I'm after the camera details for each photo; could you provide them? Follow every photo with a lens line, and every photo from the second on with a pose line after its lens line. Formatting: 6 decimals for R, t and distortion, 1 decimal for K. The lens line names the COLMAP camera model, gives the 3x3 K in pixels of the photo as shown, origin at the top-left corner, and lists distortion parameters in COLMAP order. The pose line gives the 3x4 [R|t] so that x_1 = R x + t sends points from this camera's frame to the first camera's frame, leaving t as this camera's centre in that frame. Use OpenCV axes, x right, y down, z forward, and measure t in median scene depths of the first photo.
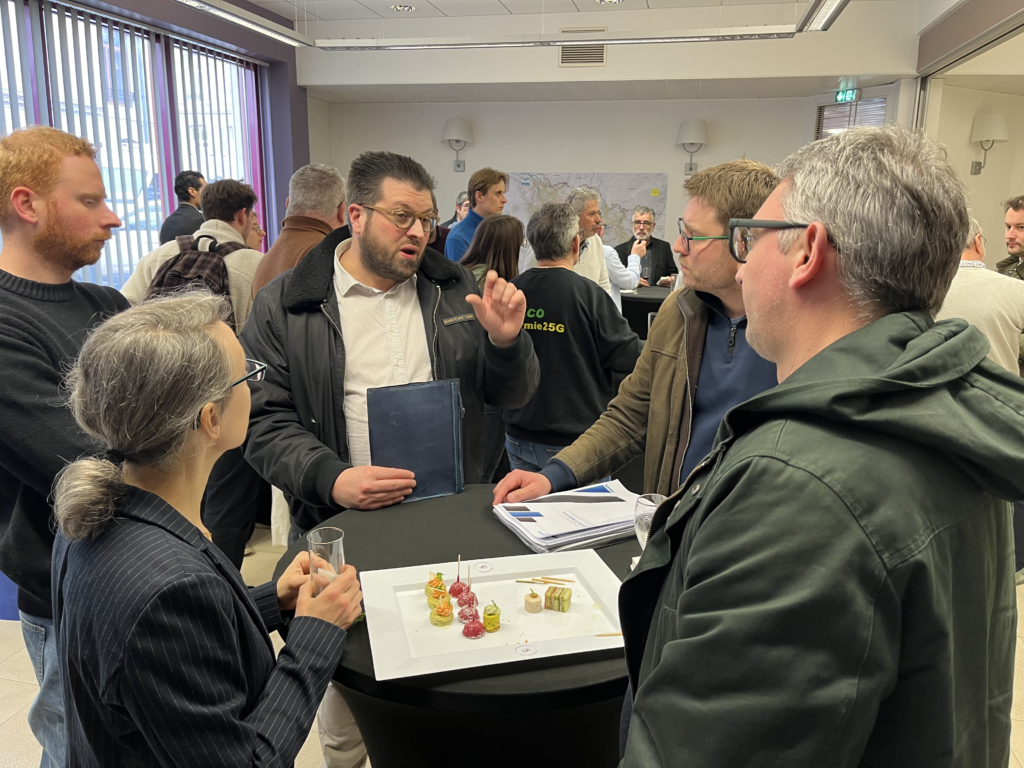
lens RADIAL K [[775.7, 0, 509.6], [0, 775.7, 382.6], [0, 0, 1]] dist [0.005434, 0.000405]
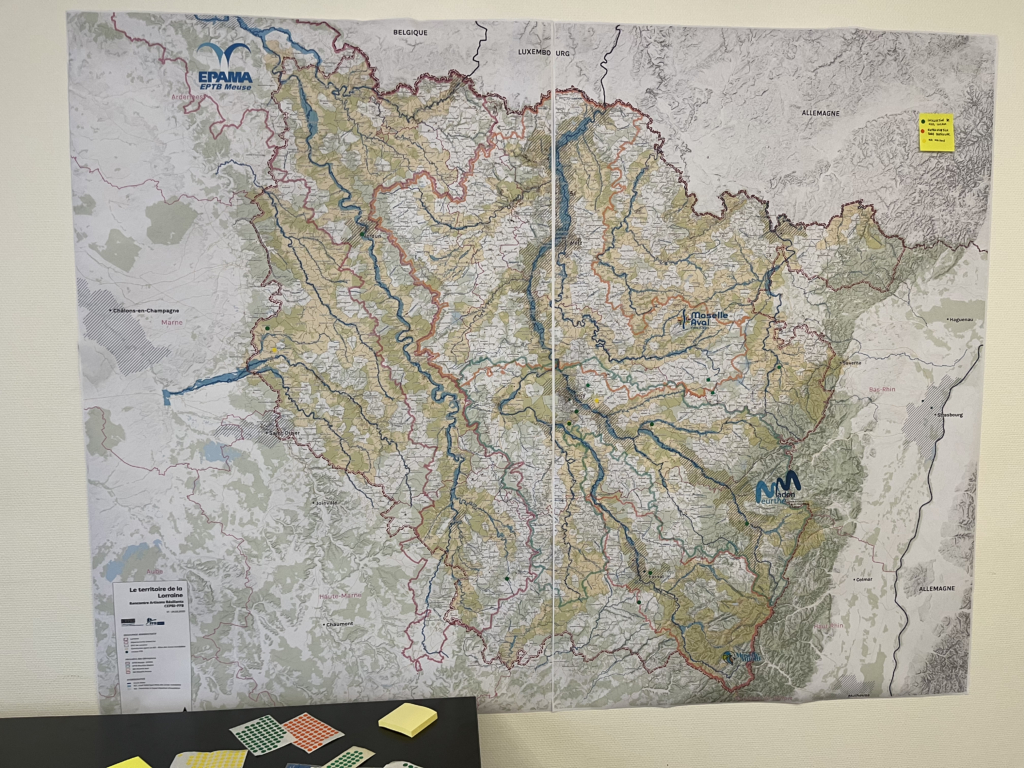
lens RADIAL K [[775.7, 0, 512.4], [0, 775.7, 384.1], [0, 0, 1]] dist [0.005434, 0.000405]
pose [[0.948577, -0.037494, 0.314318, 0.024849], [0.090044, 0.983901, -0.154376, -0.163713], [-0.303469, 0.174740, 0.936682, 0.863591]]
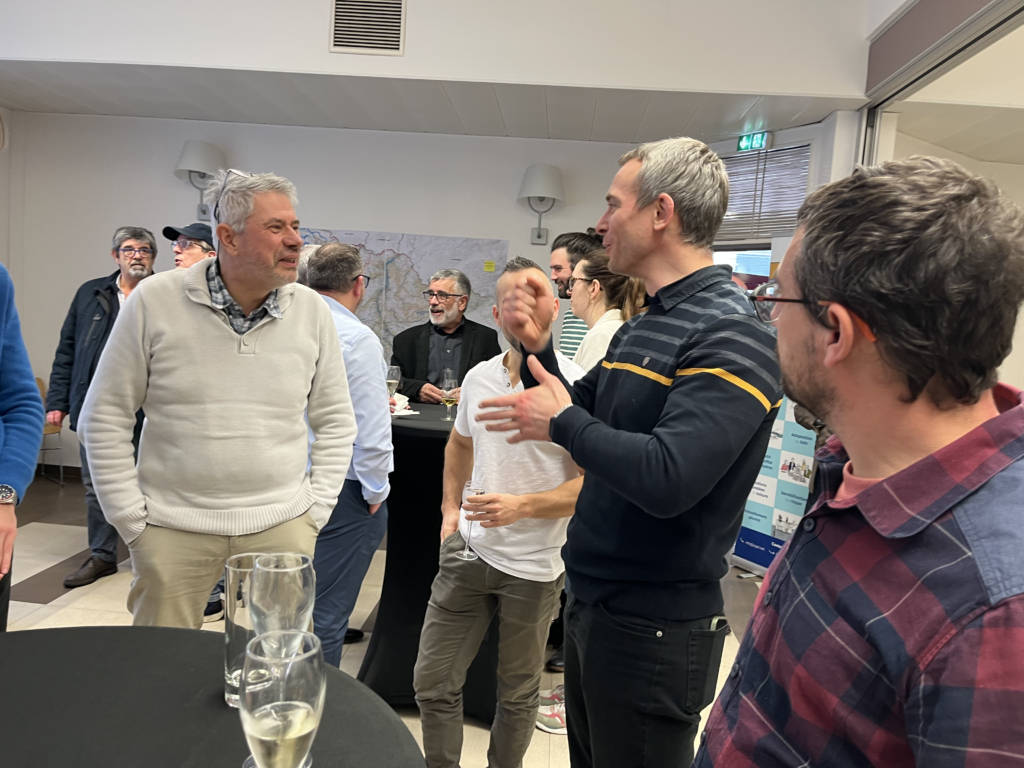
lens RADIAL K [[775.7, 0, 514.3], [0, 775.7, 385.7], [0, 0, 1]] dist [0.005434, 0.000405]
pose [[0.983509, 0.038218, 0.176773, 0.090128], [-0.014290, 0.990783, -0.134700, -0.044793], [-0.180292, 0.129952, 0.974991, 0.329640]]
